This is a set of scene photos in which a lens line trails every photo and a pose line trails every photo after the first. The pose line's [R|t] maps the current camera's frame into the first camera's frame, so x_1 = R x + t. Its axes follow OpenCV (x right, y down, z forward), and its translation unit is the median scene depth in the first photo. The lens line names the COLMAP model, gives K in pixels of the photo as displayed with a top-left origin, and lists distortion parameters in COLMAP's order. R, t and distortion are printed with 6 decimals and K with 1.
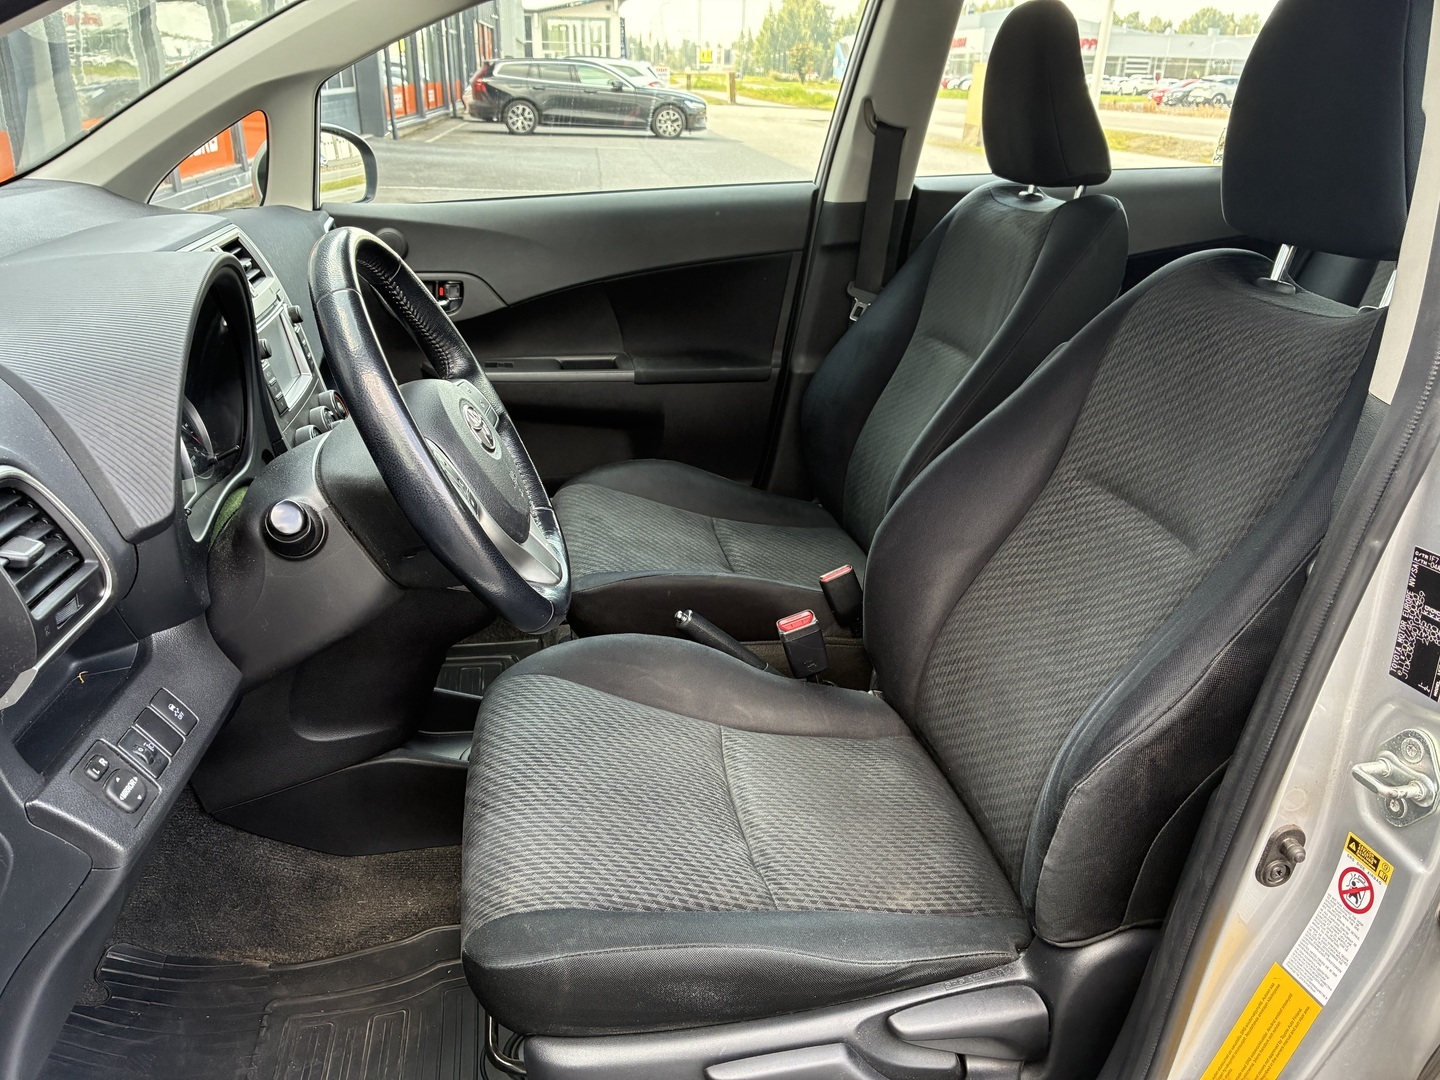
lens RADIAL K [[1078.1, 0, 728.3], [0, 1078.1, 542.0], [0, 0, 1]] dist [0.034717, -0.051404]
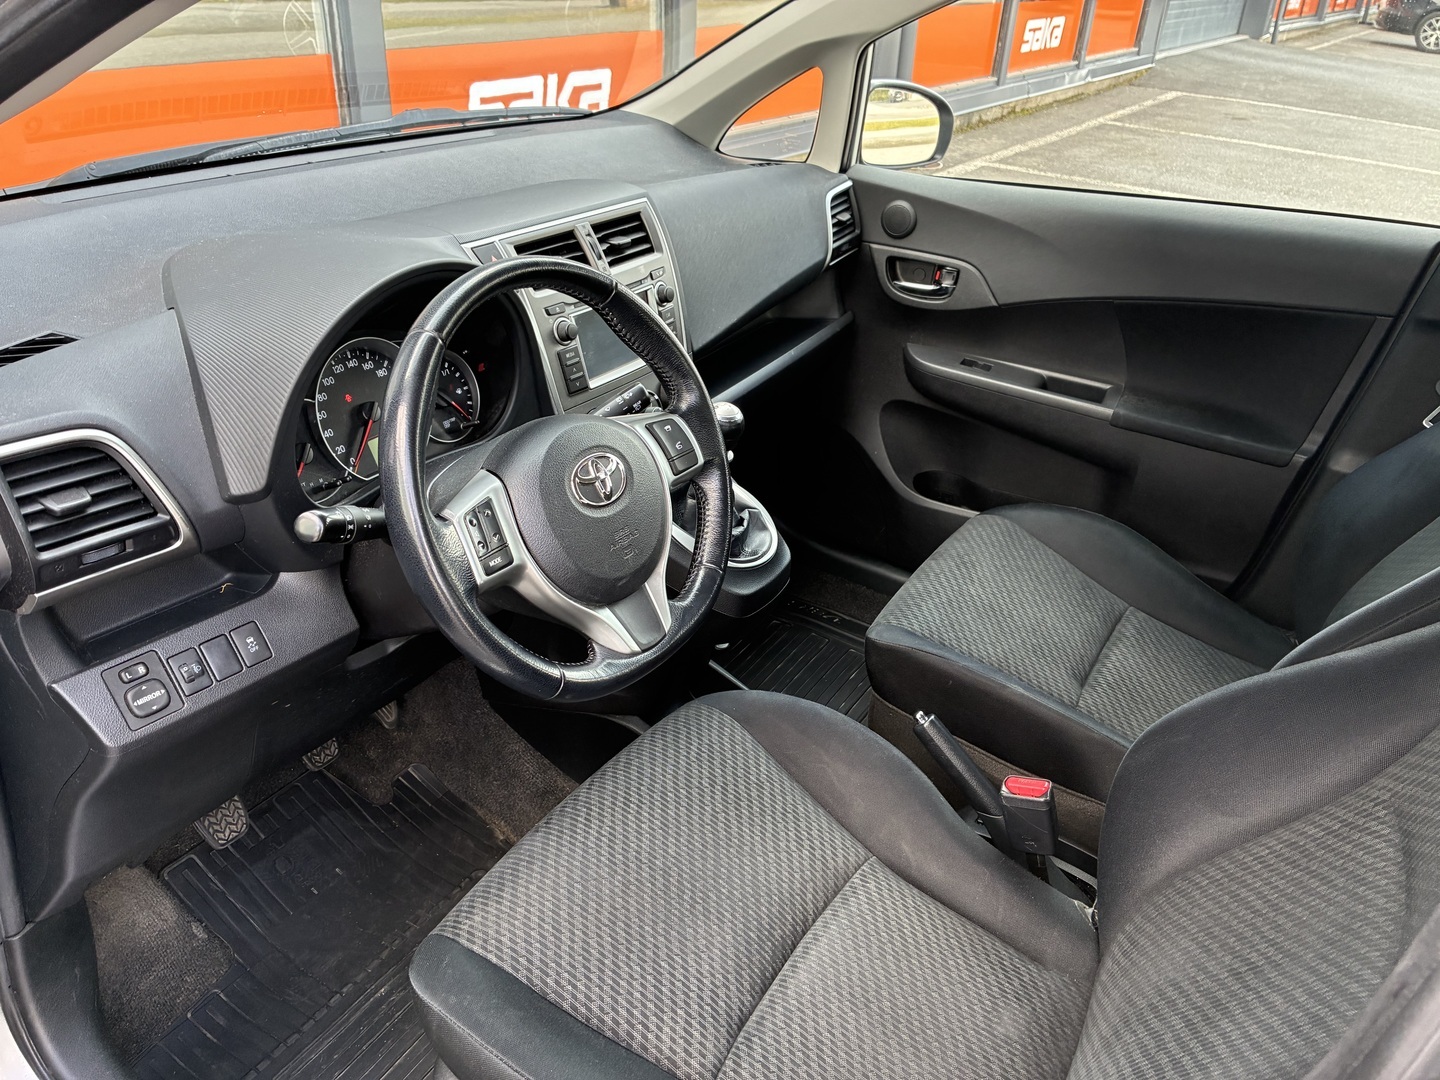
lens RADIAL K [[1078.1, 0, 721.1], [0, 1078.1, 545.8], [0, 0, 1]] dist [0.034717, -0.051404]
pose [[0.750250, 0.345102, -0.563942, 0.231356], [-0.295486, 0.938057, 0.180934, -0.141876], [0.591450, 0.030891, 0.805750, 0.155869]]
